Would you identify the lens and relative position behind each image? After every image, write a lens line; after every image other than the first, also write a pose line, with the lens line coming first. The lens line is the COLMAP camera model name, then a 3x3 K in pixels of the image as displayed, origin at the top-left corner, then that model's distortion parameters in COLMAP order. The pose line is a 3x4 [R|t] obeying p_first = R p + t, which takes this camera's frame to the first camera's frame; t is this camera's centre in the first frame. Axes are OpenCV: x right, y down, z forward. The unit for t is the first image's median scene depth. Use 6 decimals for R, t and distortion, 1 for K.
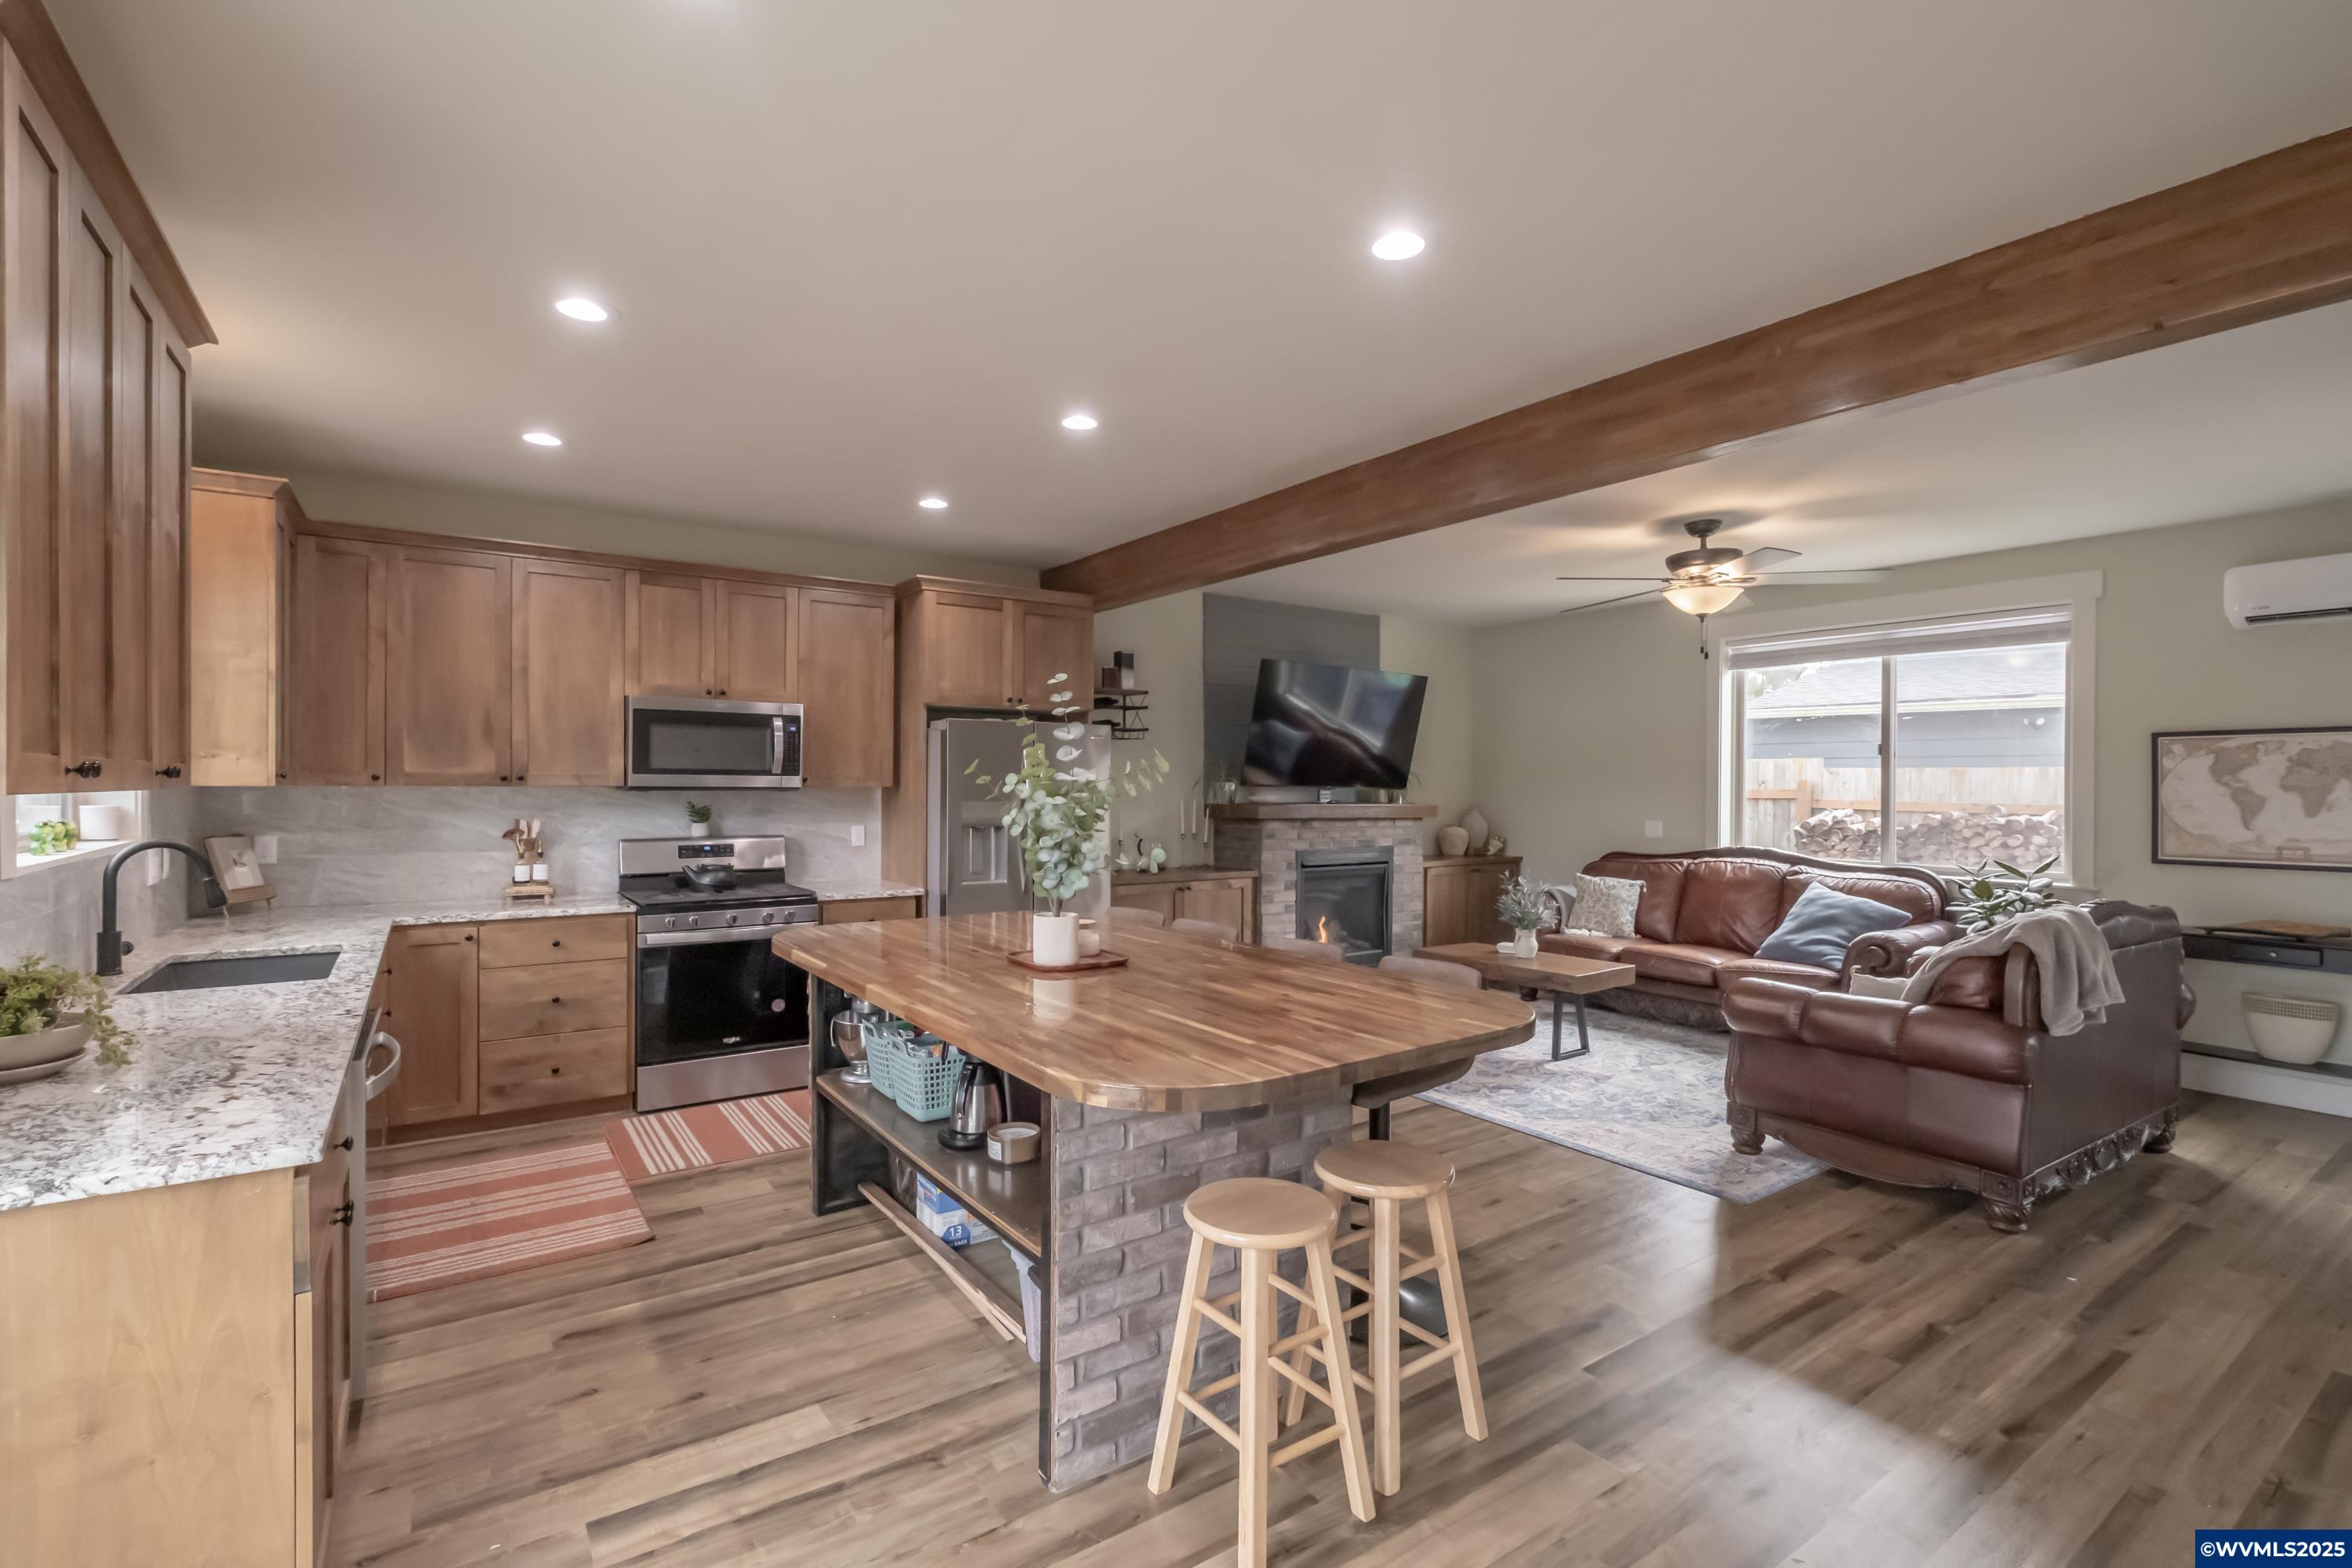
lens RADIAL K [[1039.9, 0, 1179.6], [0, 1039.9, 788.4], [0, 0, 1]] dist [-0.002140, -0.000579]
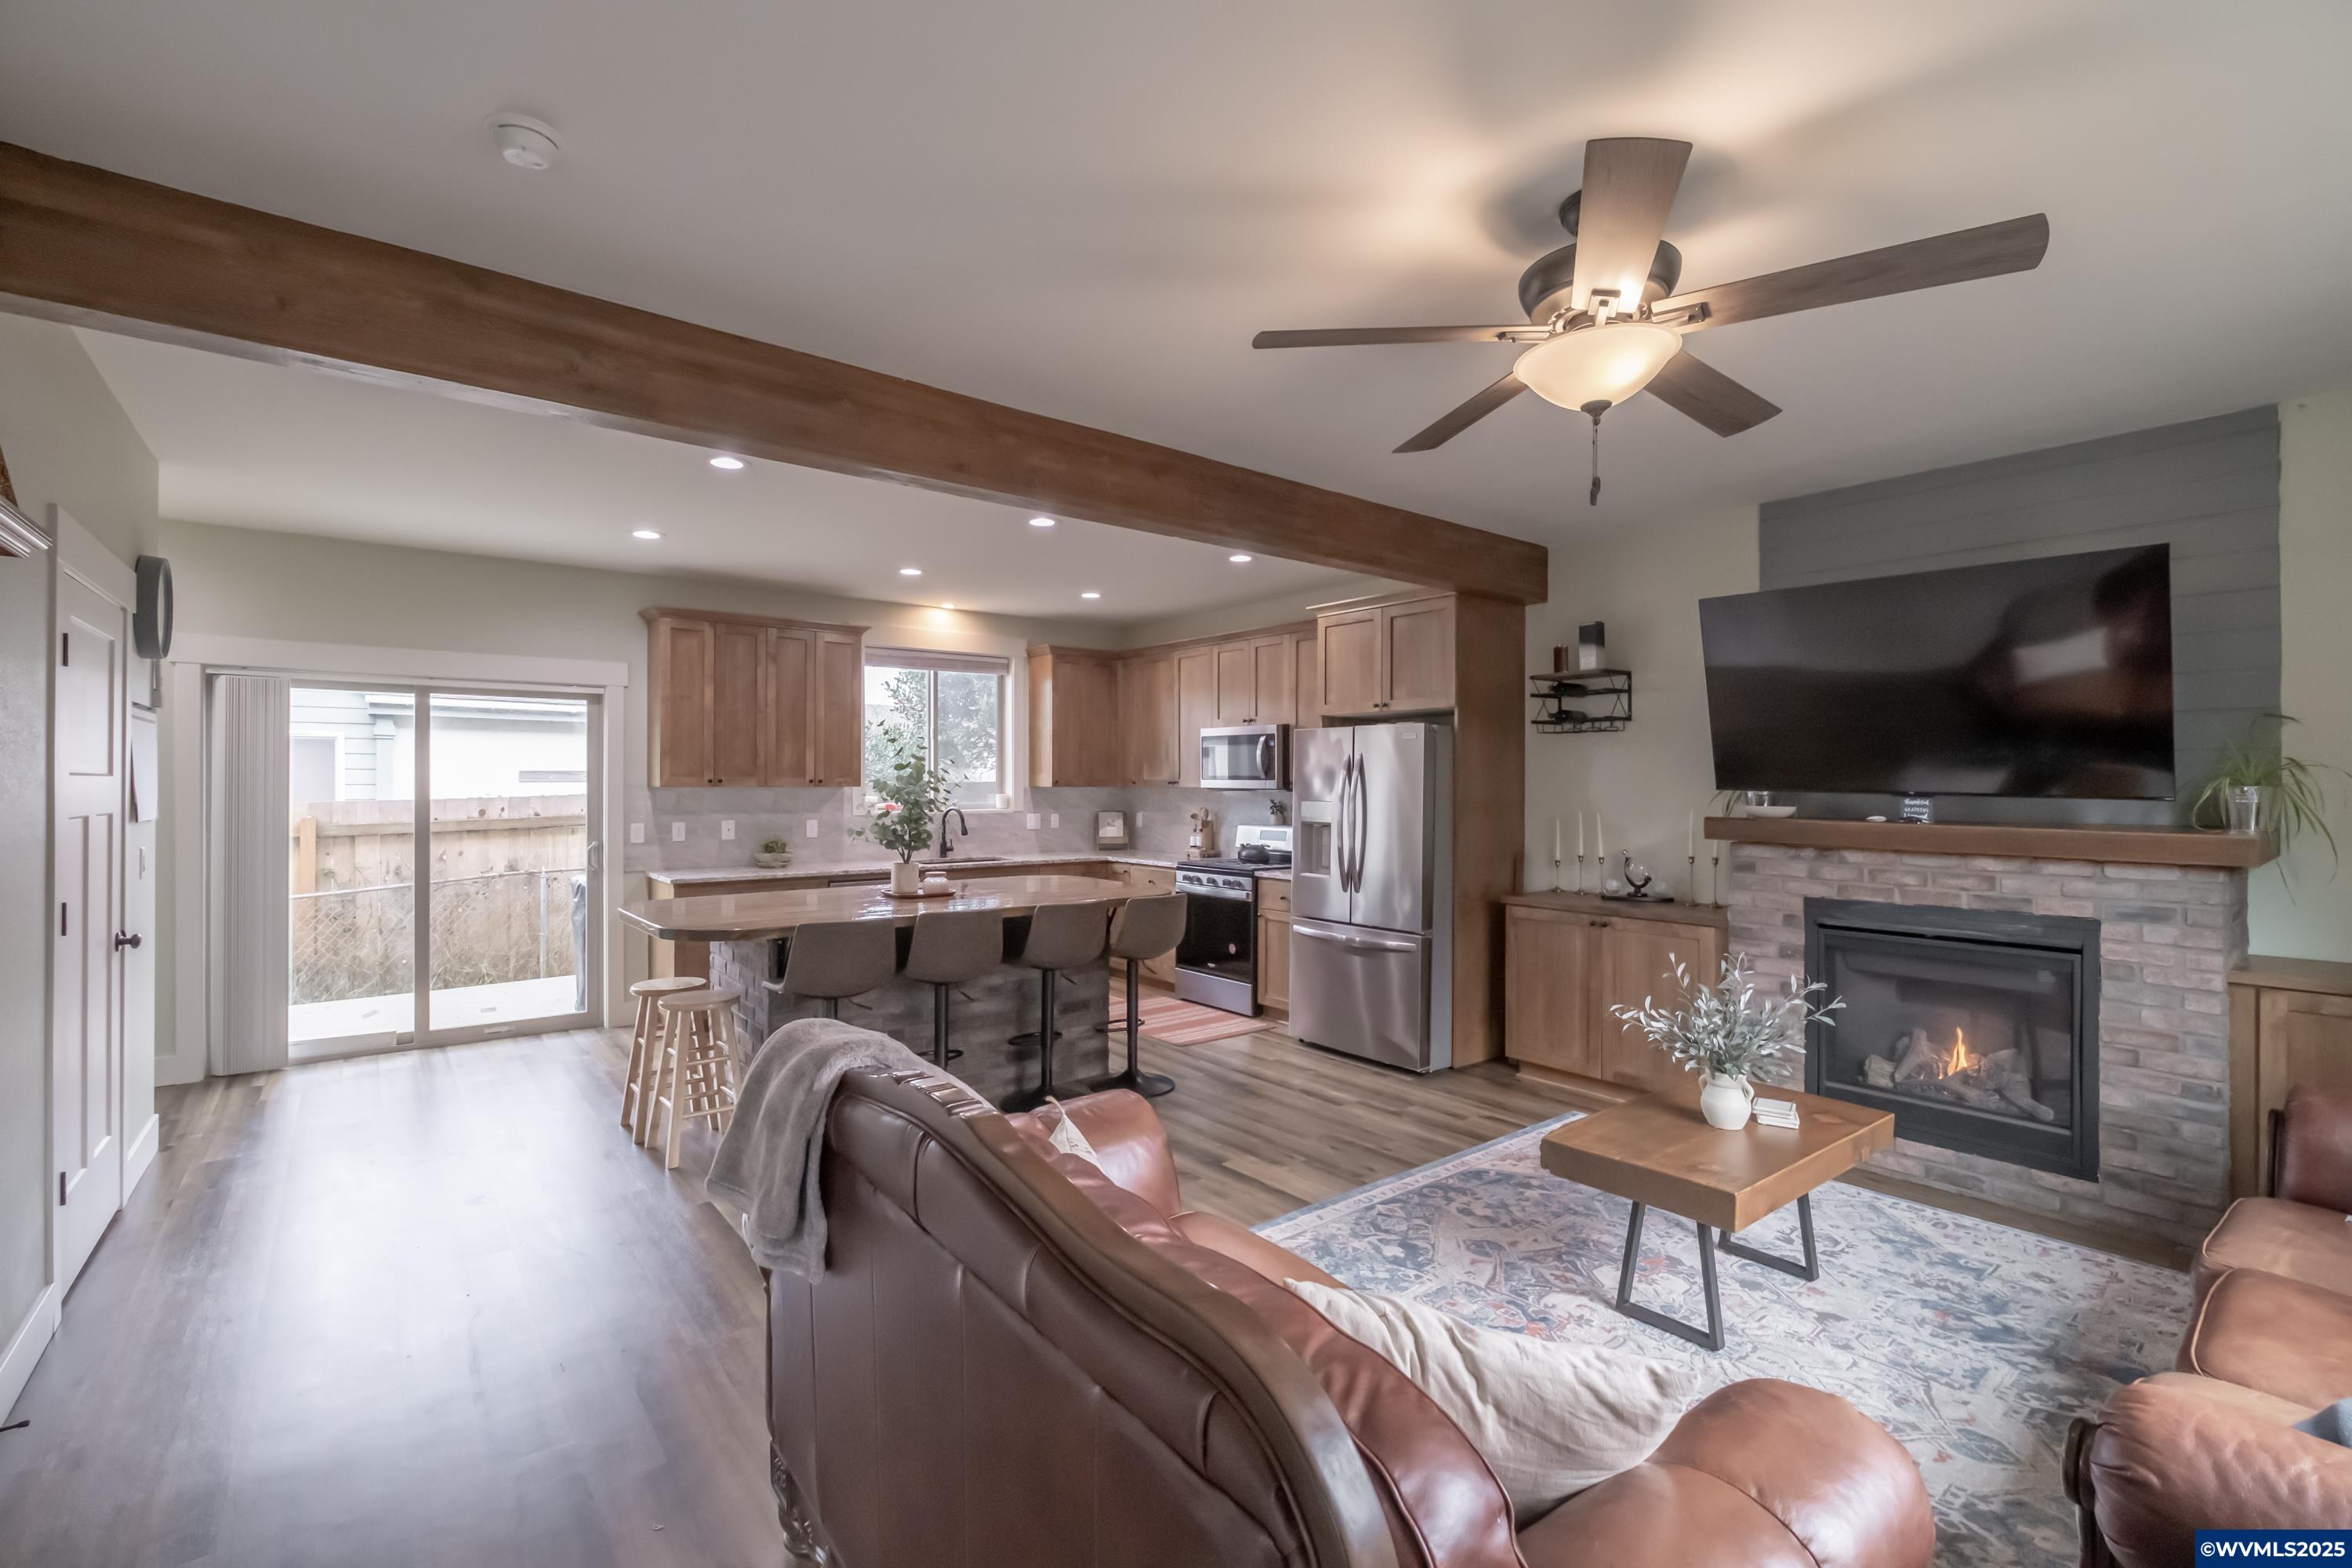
lens RADIAL K [[1039.9, 0, 1160.3], [0, 1039.9, 785.4], [0, 0, 1]] dist [-0.002140, -0.000579]
pose [[0.063228, -0.002231, -0.997997, 0.967736], [-0.009130, 0.999954, -0.002814, -0.000842], [0.997957, 0.009290, 0.063204, 0.807143]]
